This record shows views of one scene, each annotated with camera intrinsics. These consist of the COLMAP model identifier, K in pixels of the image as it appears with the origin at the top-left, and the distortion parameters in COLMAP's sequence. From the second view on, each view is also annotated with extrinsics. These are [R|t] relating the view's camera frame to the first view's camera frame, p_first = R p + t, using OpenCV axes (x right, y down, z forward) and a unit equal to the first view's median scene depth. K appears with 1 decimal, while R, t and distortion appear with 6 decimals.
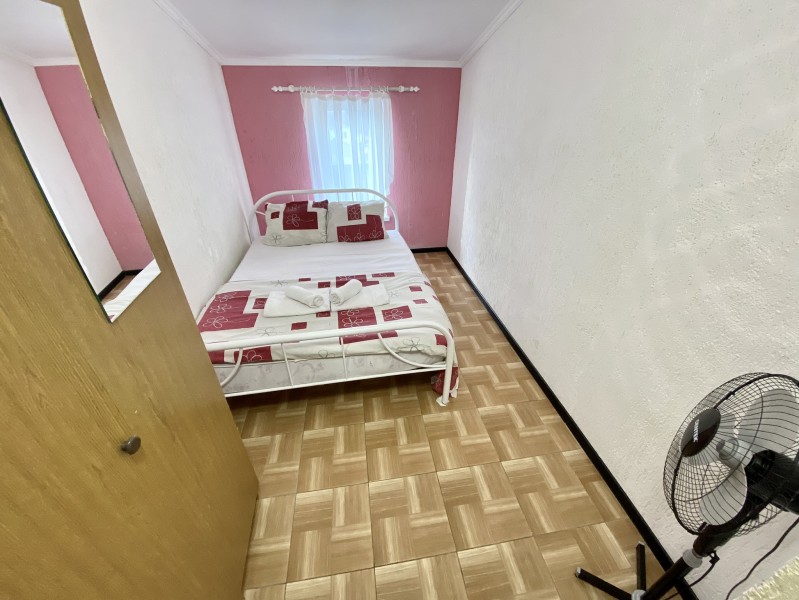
lens RADIAL K [[321.5, 0, 402.6], [0, 321.5, 298.6], [0, 0, 1]] dist [0.026601, -0.025673]
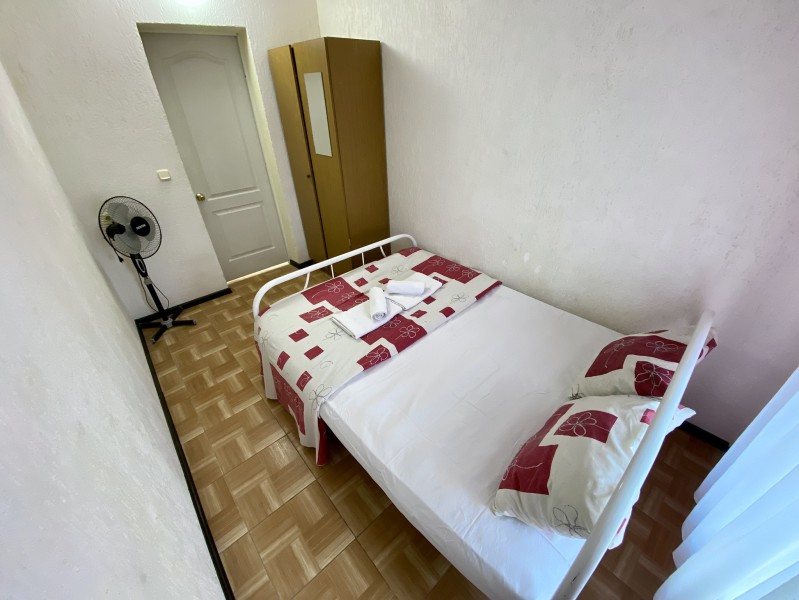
lens RADIAL K [[321.5, 0, 402.6], [0, 321.5, 298.6], [0, 0, 1]] dist [0.026601, -0.025673]
pose [[-0.840710, 0.307057, -0.446007, 0.185666], [-0.263712, 0.487212, 0.832514, -0.875443], [0.472929, 0.817521, -0.328630, 1.408461]]
